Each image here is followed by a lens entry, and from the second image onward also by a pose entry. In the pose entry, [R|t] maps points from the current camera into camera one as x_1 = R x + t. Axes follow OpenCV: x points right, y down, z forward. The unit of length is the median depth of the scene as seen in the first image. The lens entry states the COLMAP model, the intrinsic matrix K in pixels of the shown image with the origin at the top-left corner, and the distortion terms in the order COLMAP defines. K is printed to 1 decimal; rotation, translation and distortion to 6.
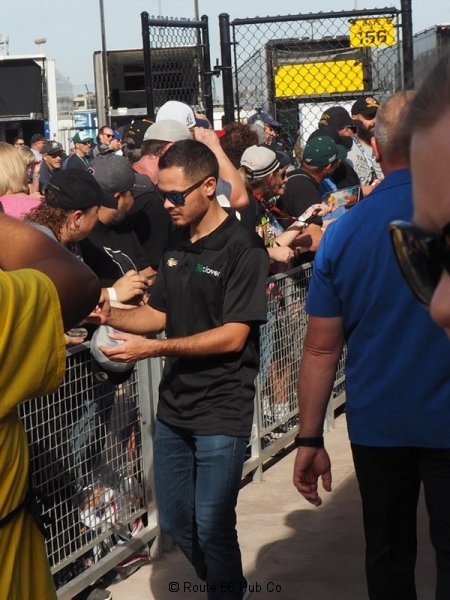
lens RADIAL K [[1713.9, 0, 225.0], [0, 1713.9, 300.0], [0, 0, 1]] dist [-0.024229, 0.552081]
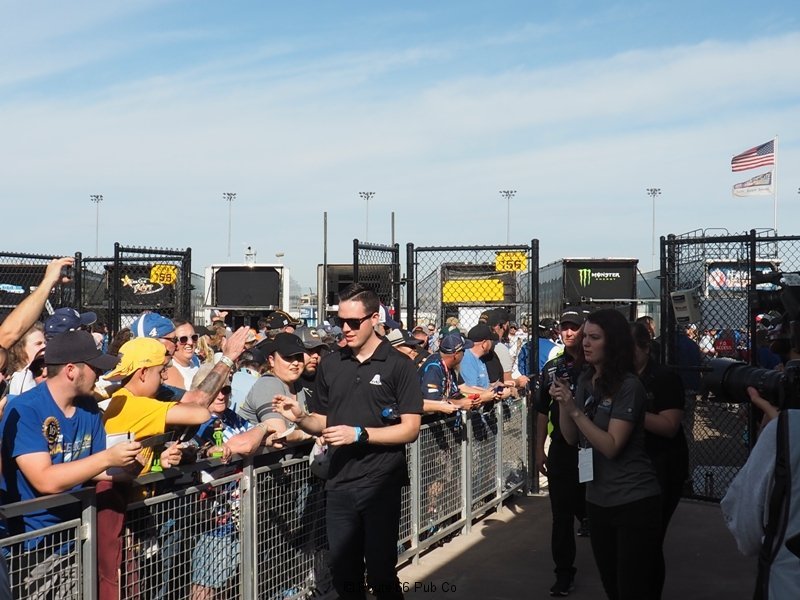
lens RADIAL K [[1266.2, 0, 400.0], [0, 1266.2, 300.0], [0, 0, 1]] dist [-0.017015, 0.075371]
pose [[0.998482, 0.054382, -0.008760, 0.002744], [-0.055038, 0.991352, -0.119127, 0.009489], [0.002206, 0.119428, 0.992840, -0.062983]]
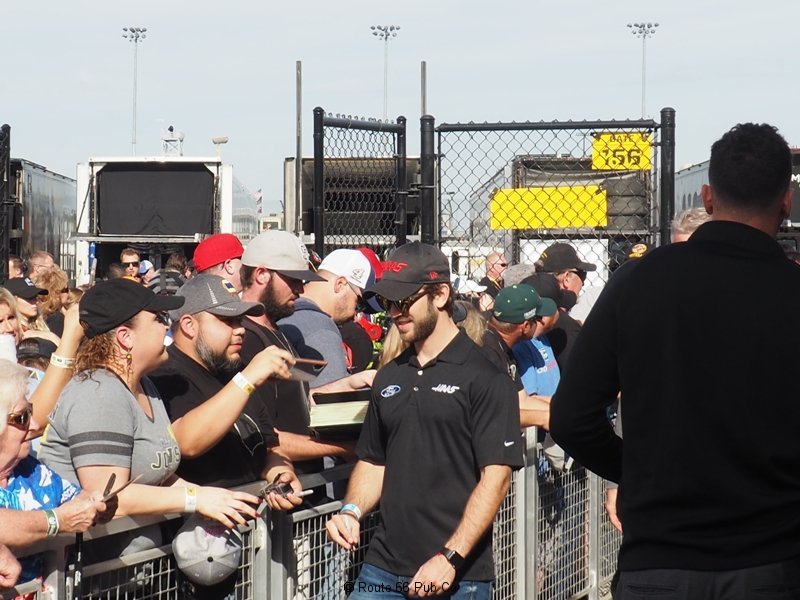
lens RADIAL K [[2285.2, 0, 400.0], [0, 2285.2, 300.0], [0, 0, 1]] dist [-0.024229, 0.552081]
pose [[0.997968, 0.056392, -0.029651, 0.021709], [-0.058716, 0.994697, -0.084444, -0.000306], [0.024732, 0.086014, 0.995987, 0.001535]]
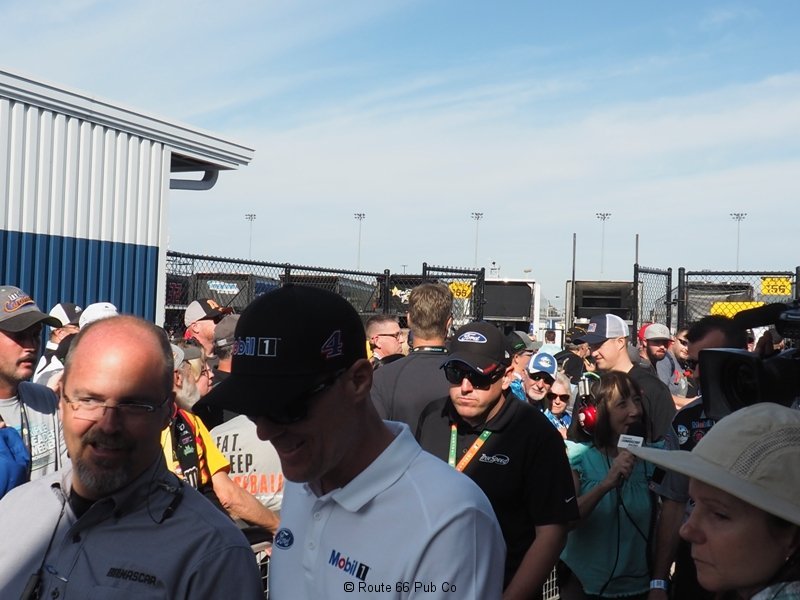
lens RADIAL K [[1167.1, 0, 400.0], [0, 1167.1, 300.0], [0, 0, 1]] dist [0.000318, -0.035132]
pose [[0.977164, 0.078891, -0.197301, -0.041312], [-0.102561, 0.988313, -0.112775, 0.016295], [0.186098, 0.130435, 0.973835, -0.129212]]
